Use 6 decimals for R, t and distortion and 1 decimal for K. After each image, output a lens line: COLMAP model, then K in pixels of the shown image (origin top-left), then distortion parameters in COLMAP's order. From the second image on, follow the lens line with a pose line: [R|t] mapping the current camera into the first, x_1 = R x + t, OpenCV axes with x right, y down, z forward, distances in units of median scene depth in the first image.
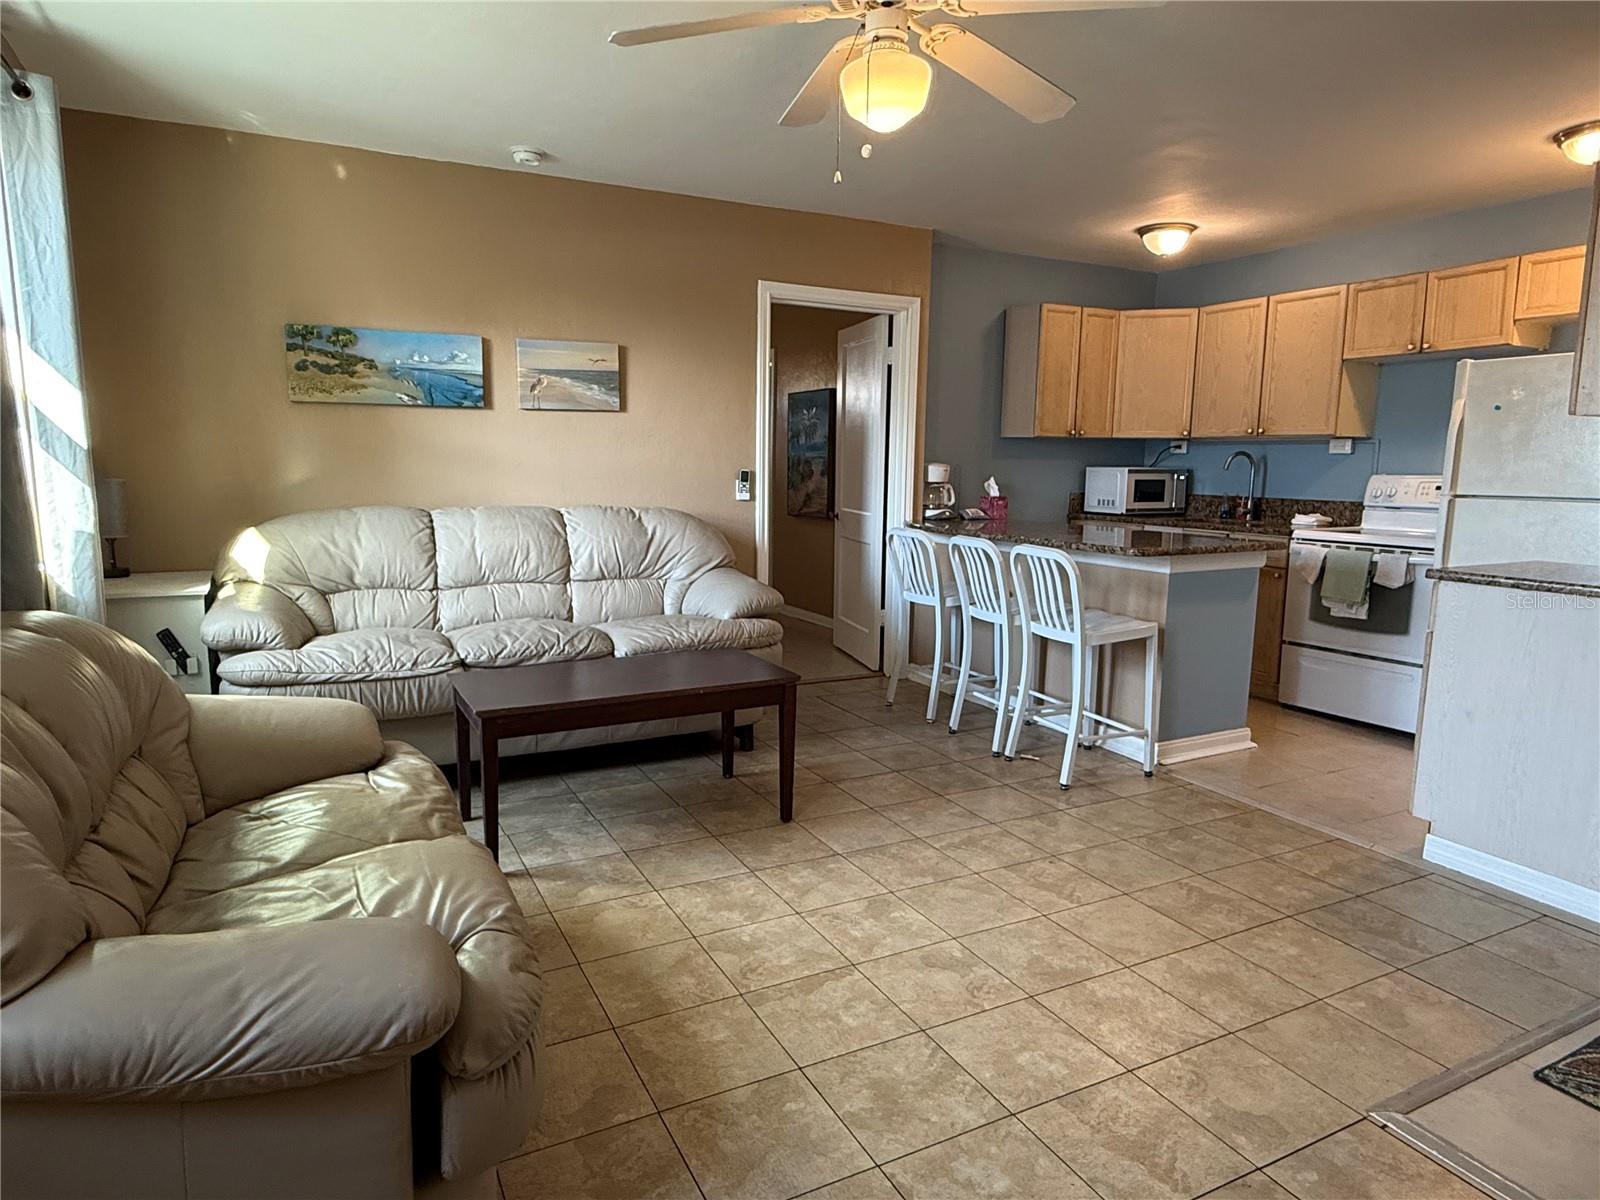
lens RADIAL K [[972.8, 0, 799.6], [0, 972.8, 594.6], [0, 0, 1]] dist [0.023662, -0.018005]
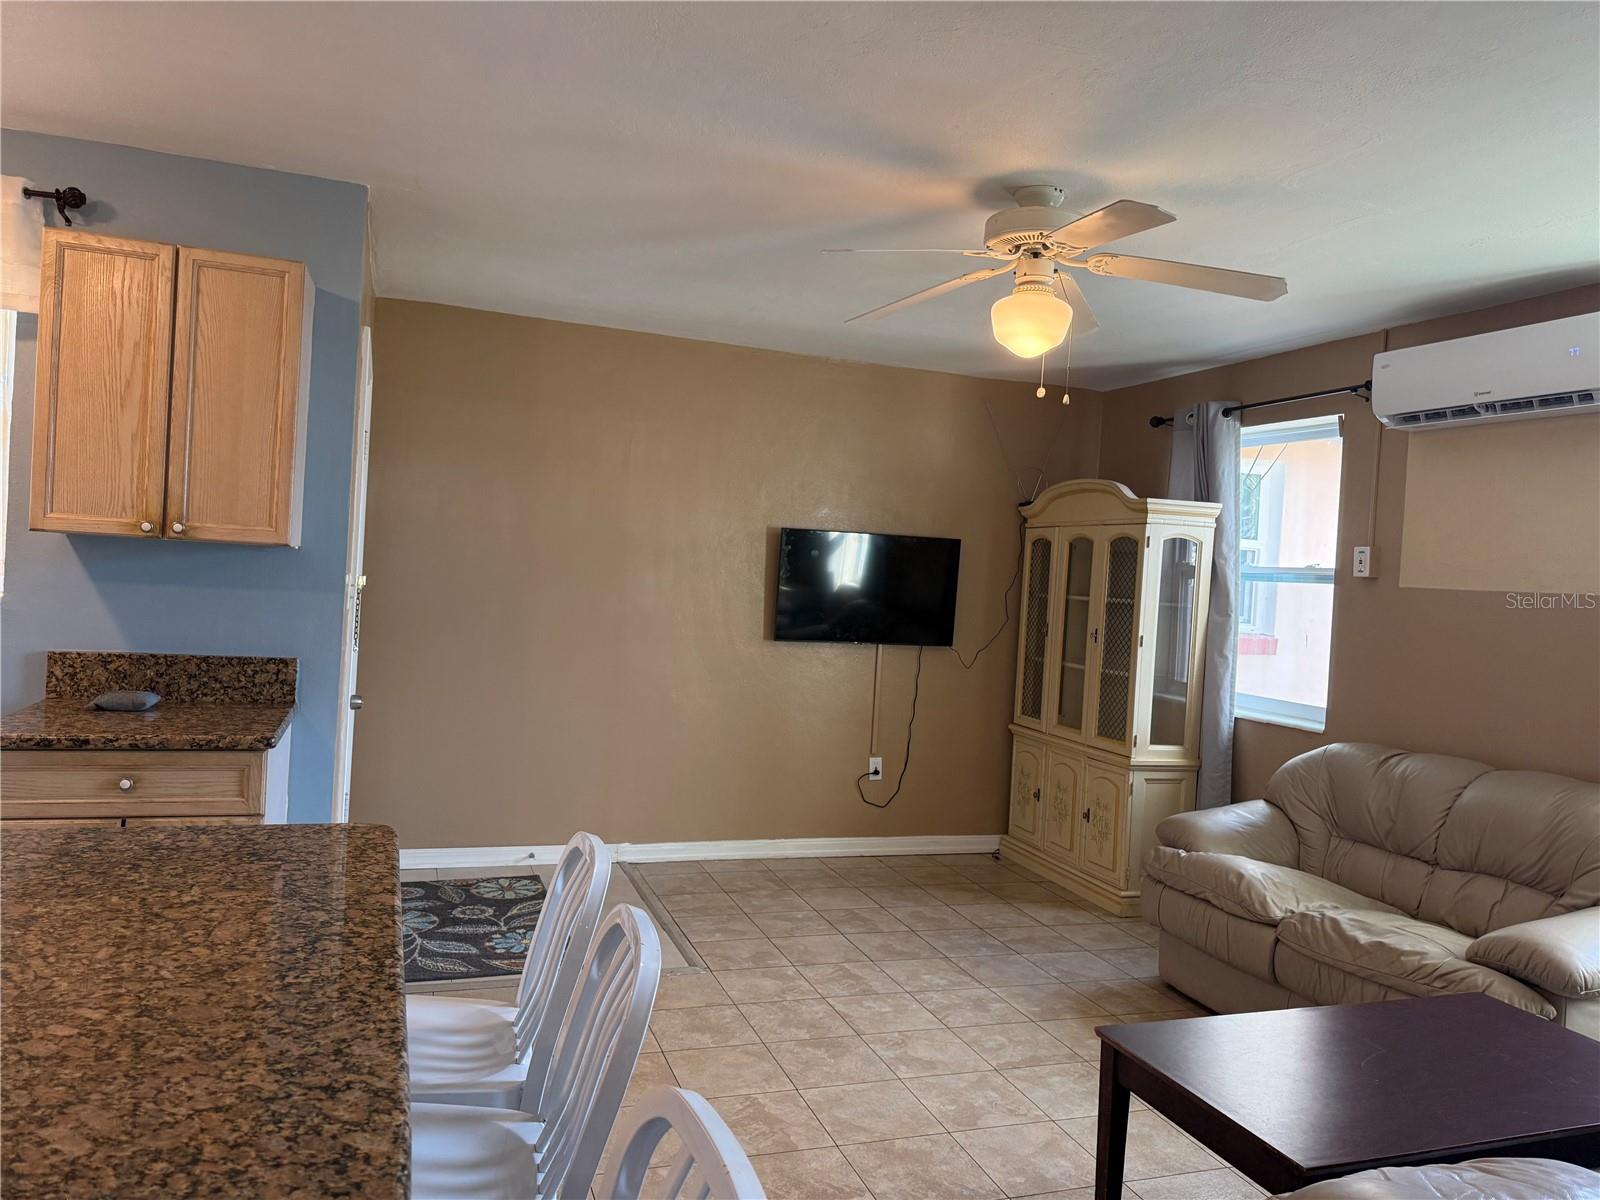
lens RADIAL K [[1131.1, 0, 799.8], [0, 1131.1, 587.5], [0, 0, 1]] dist [0.051811, -0.061442]
pose [[-0.988062, -0.074345, 0.134928, 0.088124], [-0.053276, 0.986706, 0.153535, -0.231072], [-0.144549, 0.144514, -0.978888, 1.374589]]
